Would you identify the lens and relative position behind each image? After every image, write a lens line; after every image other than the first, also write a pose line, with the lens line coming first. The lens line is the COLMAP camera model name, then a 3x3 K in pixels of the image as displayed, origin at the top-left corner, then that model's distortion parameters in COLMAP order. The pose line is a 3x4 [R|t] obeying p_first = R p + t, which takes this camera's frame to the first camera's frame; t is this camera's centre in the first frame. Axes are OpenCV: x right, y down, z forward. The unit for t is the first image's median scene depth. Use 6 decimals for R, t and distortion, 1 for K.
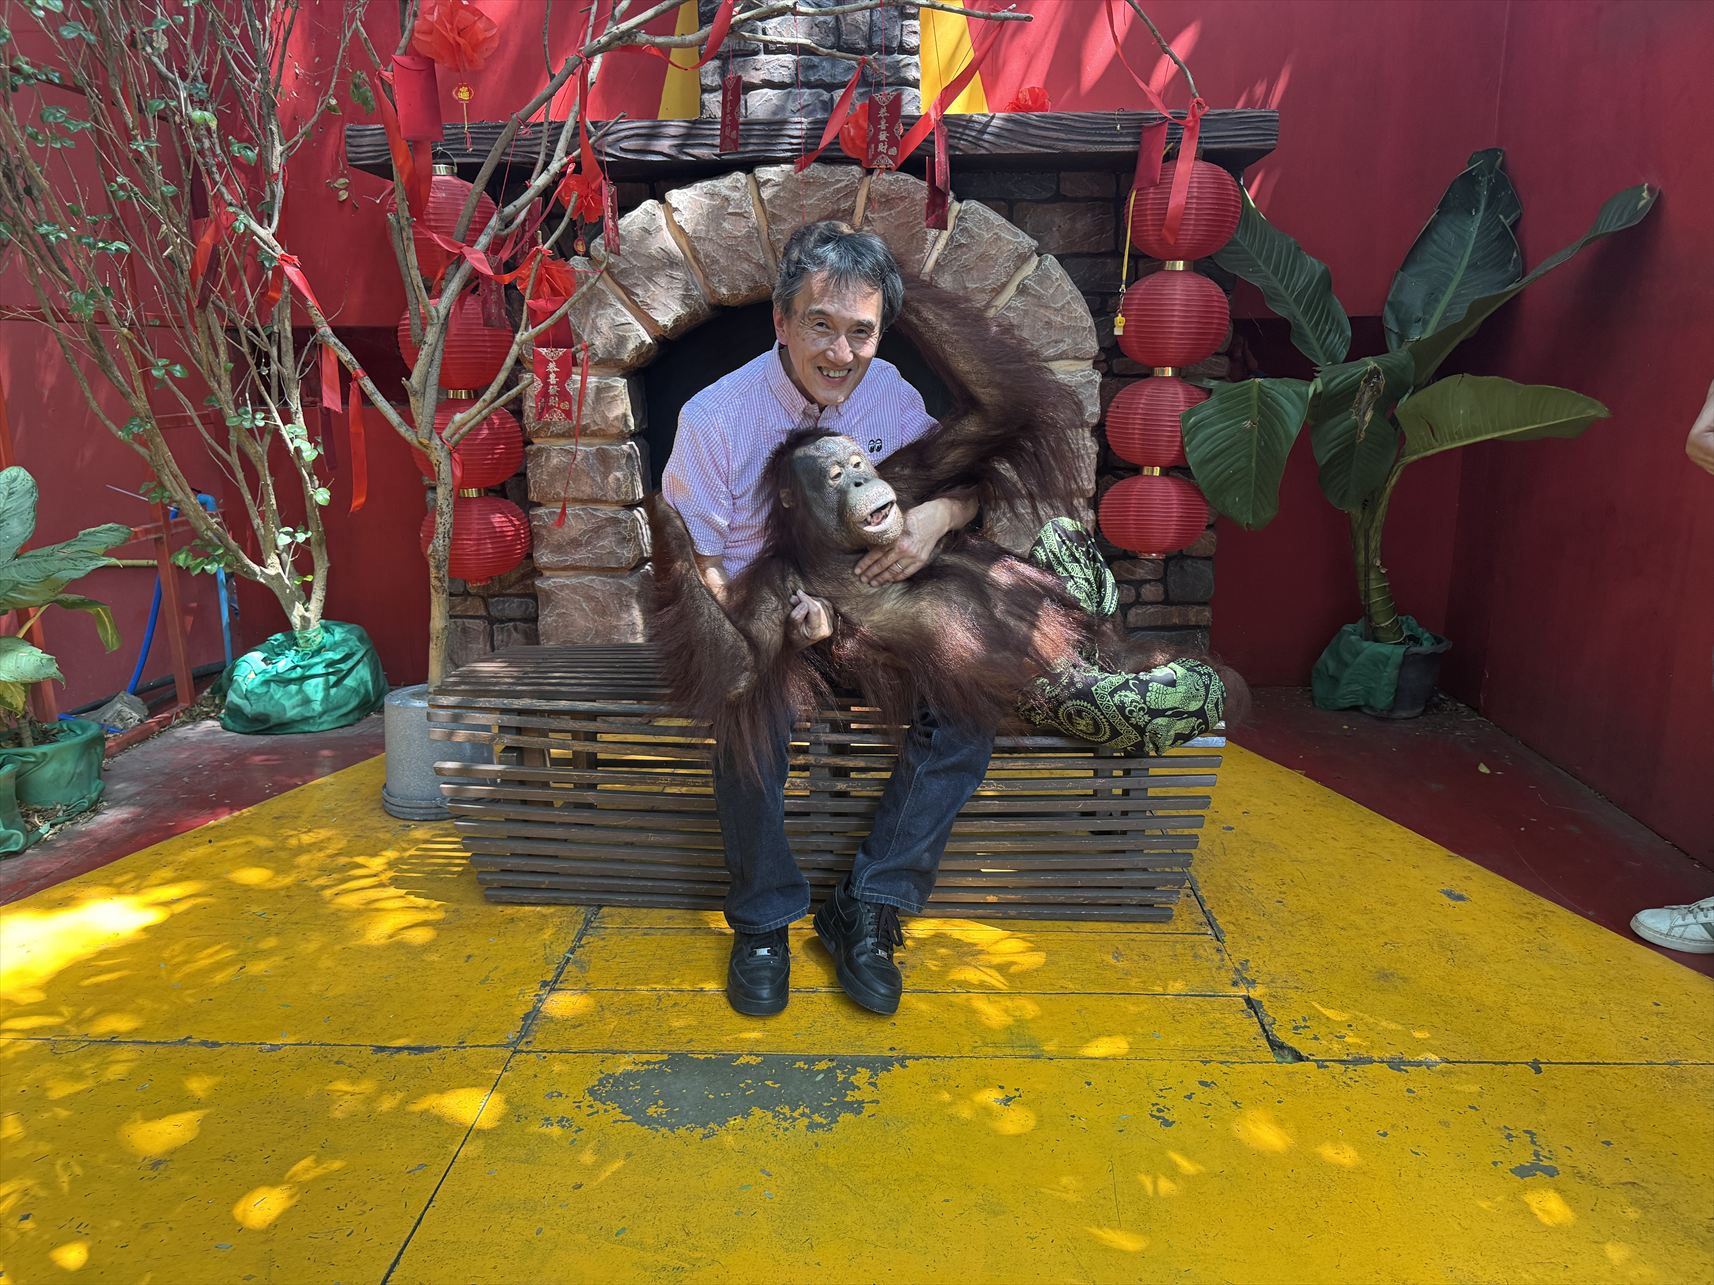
lens RADIAL K [[1196.5, 0, 857.0], [0, 1196.5, 642.5], [0, 0, 1]] dist [0.007103, -0.052548]
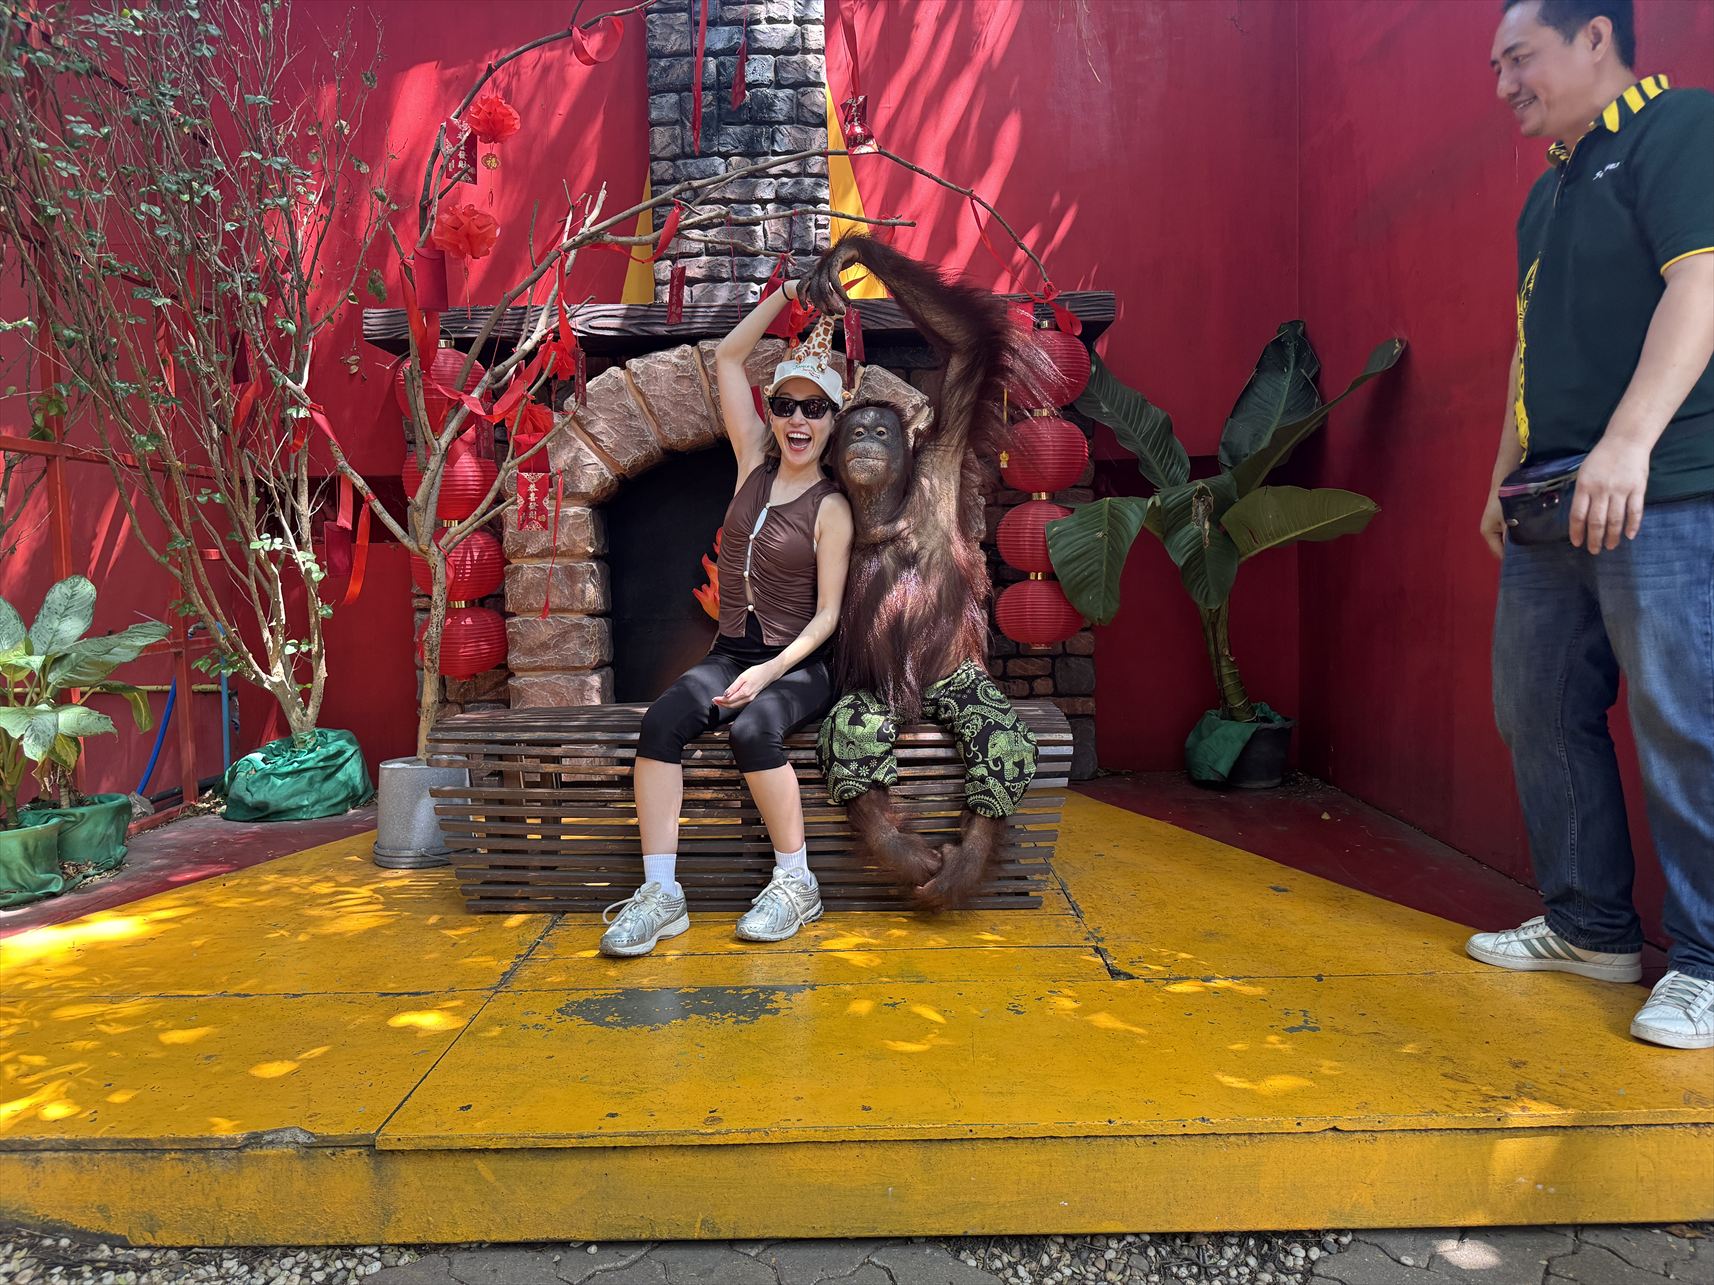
lens RADIAL K [[1224.2, 0, 857.0], [0, 1224.2, 642.5], [0, 0, 1]] dist [0.023019, -0.107875]
pose [[0.999236, -0.016679, 0.035331, 0.030048], [0.022737, 0.983644, -0.178682, 0.151149], [-0.031773, 0.179349, 0.983272, -0.209289]]
